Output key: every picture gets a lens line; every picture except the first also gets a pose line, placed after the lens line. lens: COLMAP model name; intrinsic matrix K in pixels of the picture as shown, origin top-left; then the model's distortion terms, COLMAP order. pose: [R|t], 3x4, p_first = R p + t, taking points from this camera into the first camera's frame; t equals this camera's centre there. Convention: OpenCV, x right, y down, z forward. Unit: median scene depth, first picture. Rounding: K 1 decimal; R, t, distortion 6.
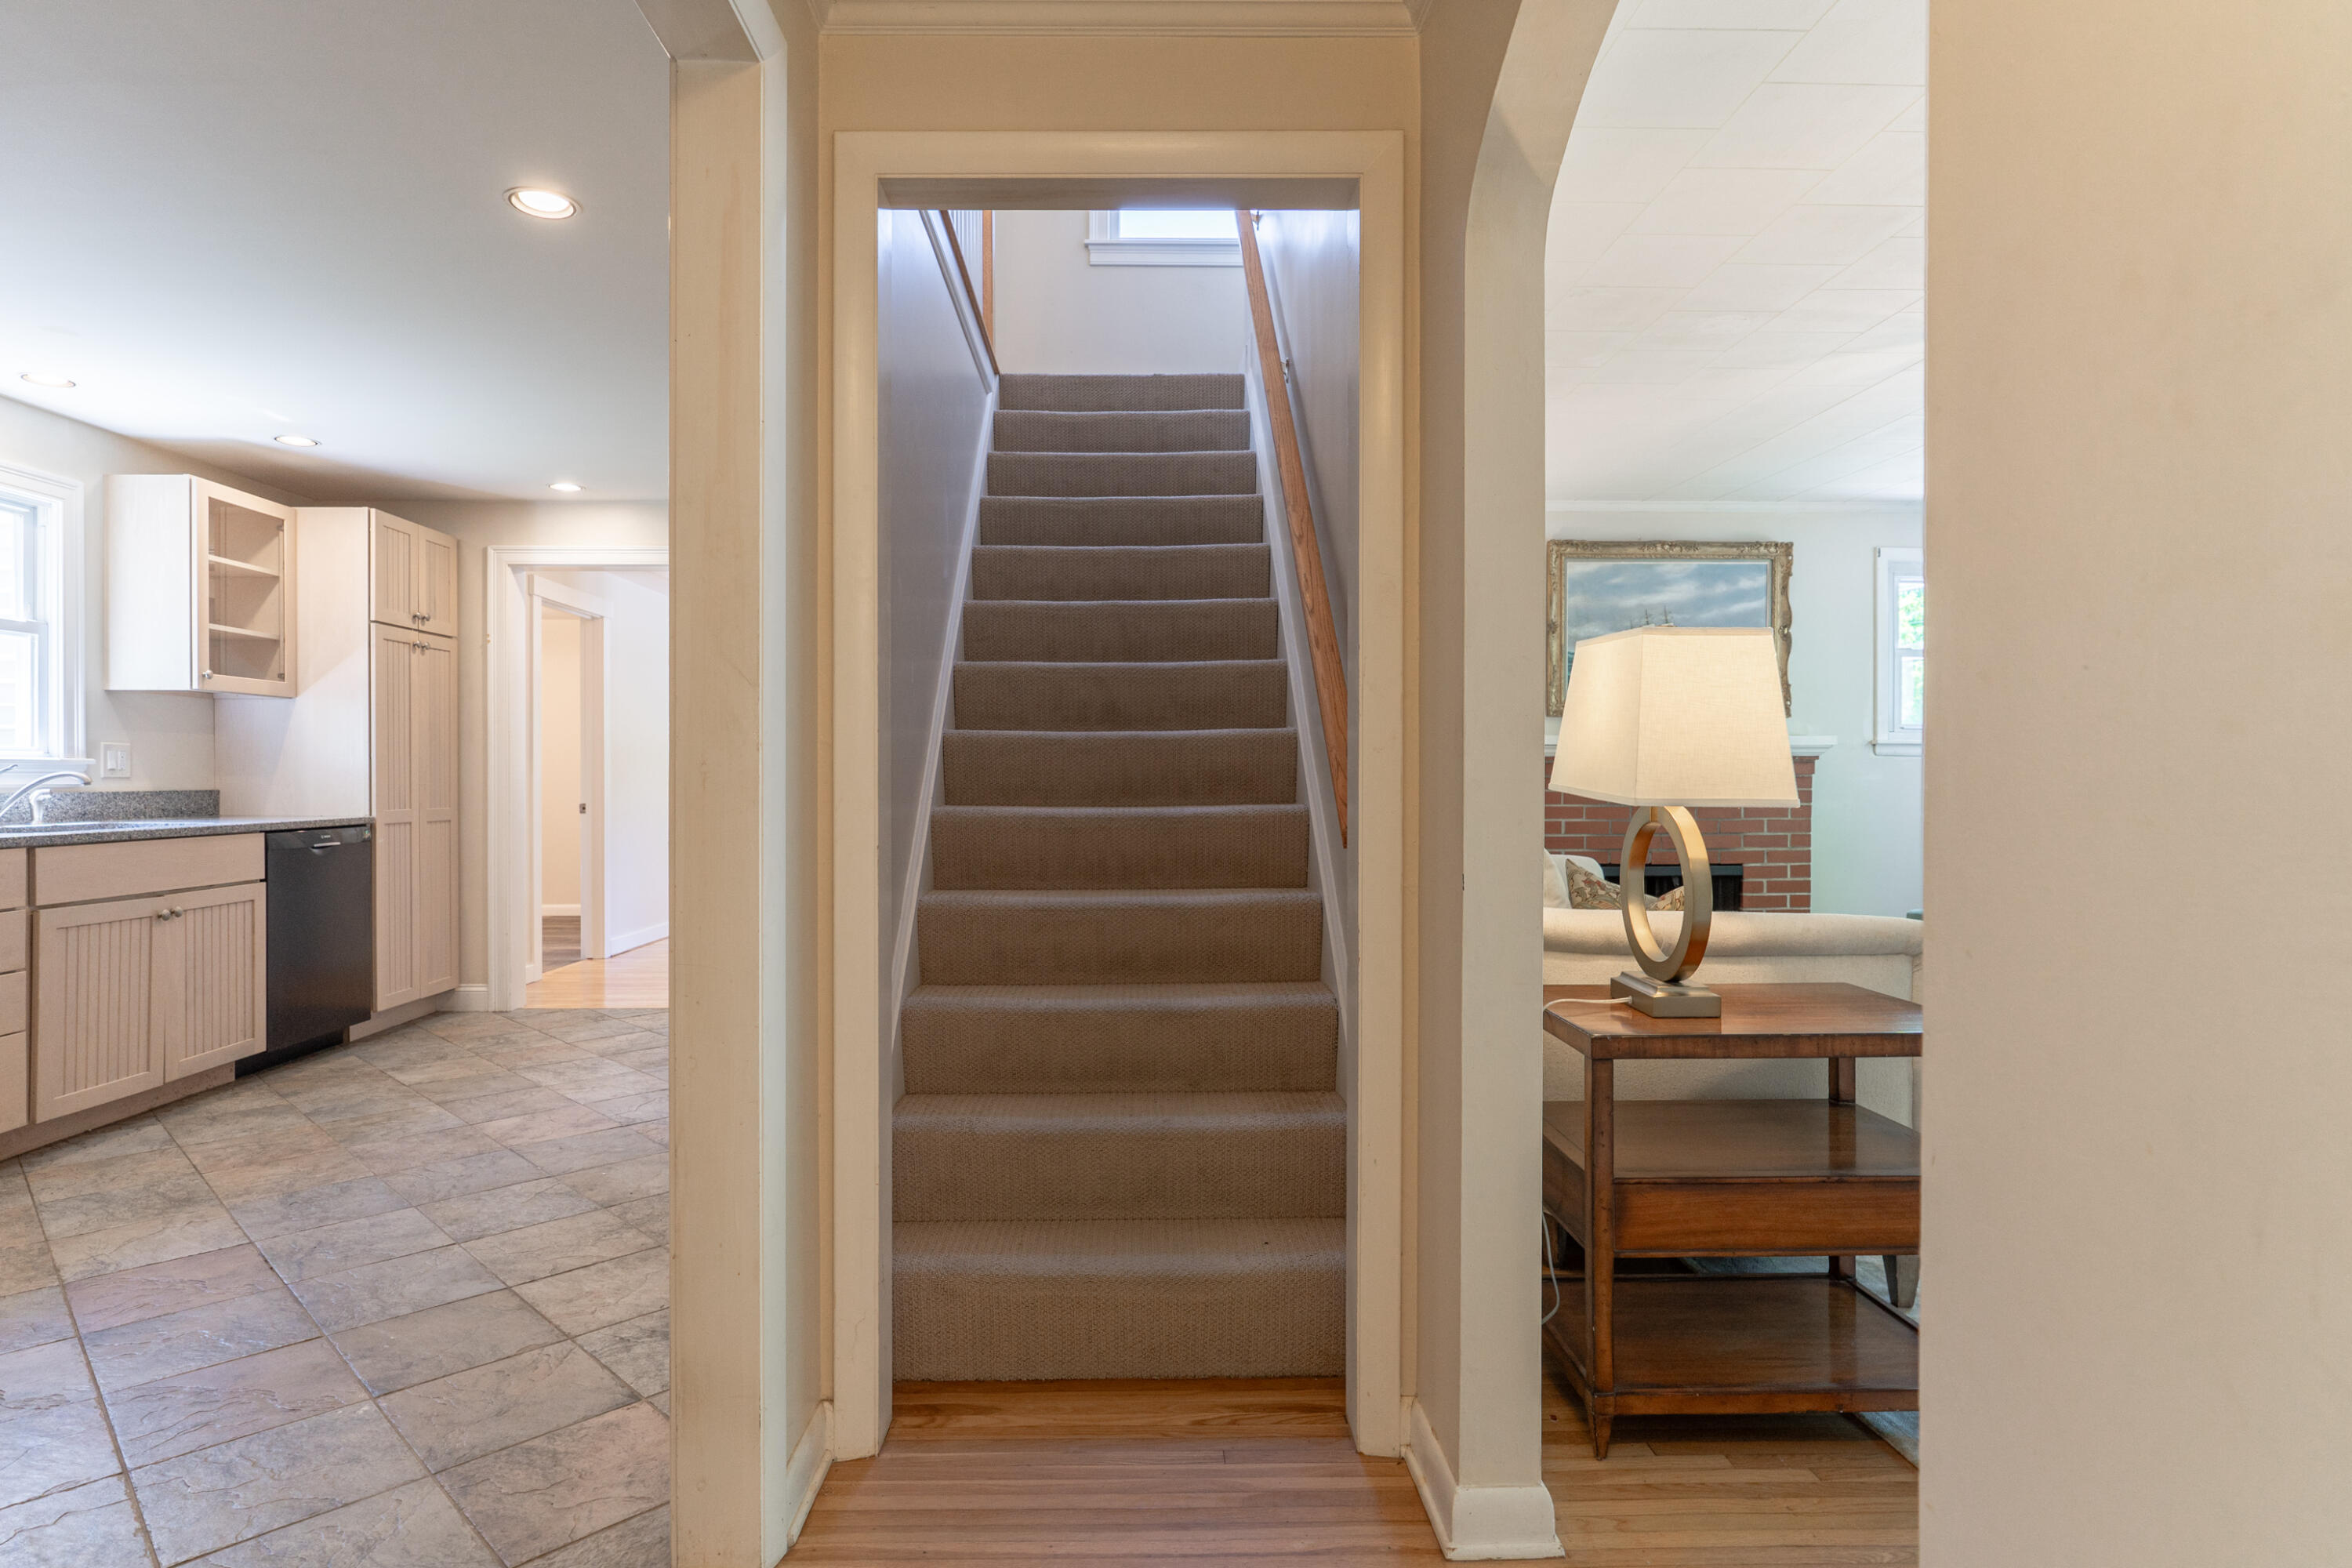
lens RADIAL K [[1247.1, 0, 1164.1], [0, 1247.1, 777.0], [0, 0, 1]] dist [-0.001726, -0.001217]
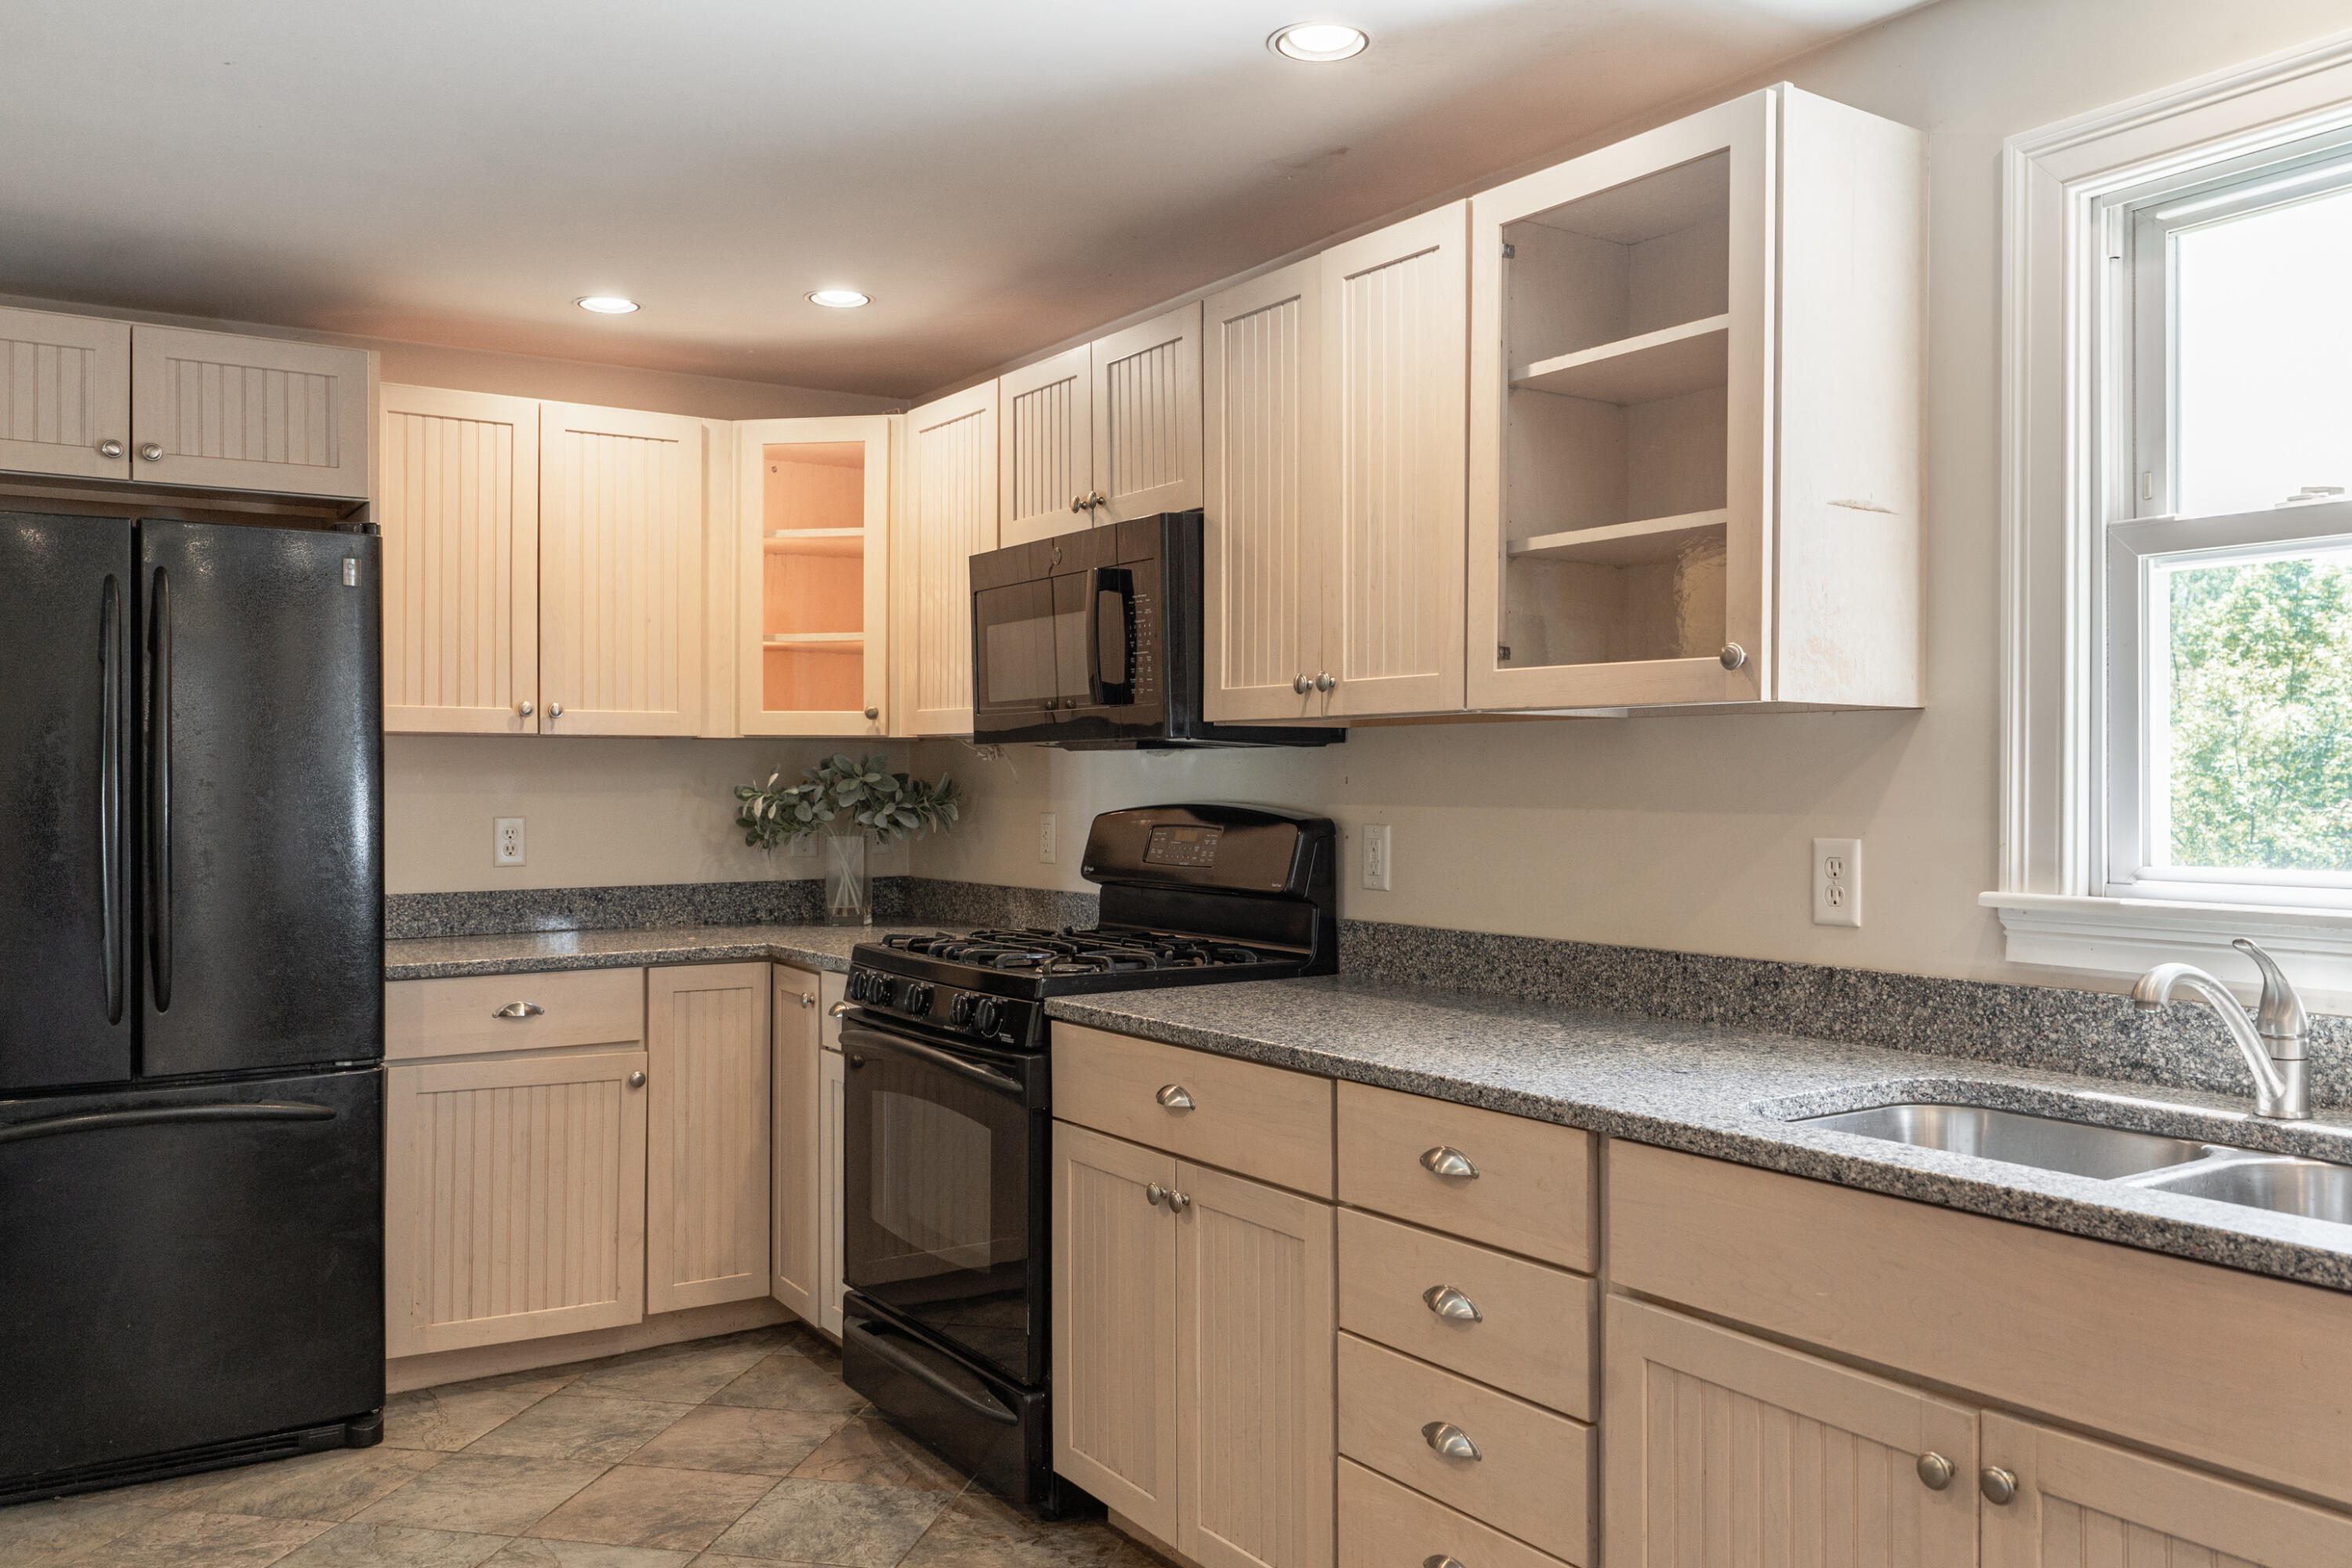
lens RADIAL K [[1851.9, 0, 1163.7], [0, 1851.9, 770.7], [0, 0, 1]] dist [0.007582, -0.000085]
pose [[-0.850421, -0.003402, -0.526092, -0.358435], [-0.000389, 0.999983, -0.005838, -0.045575], [0.526103, -0.004760, -0.850408, 1.109363]]
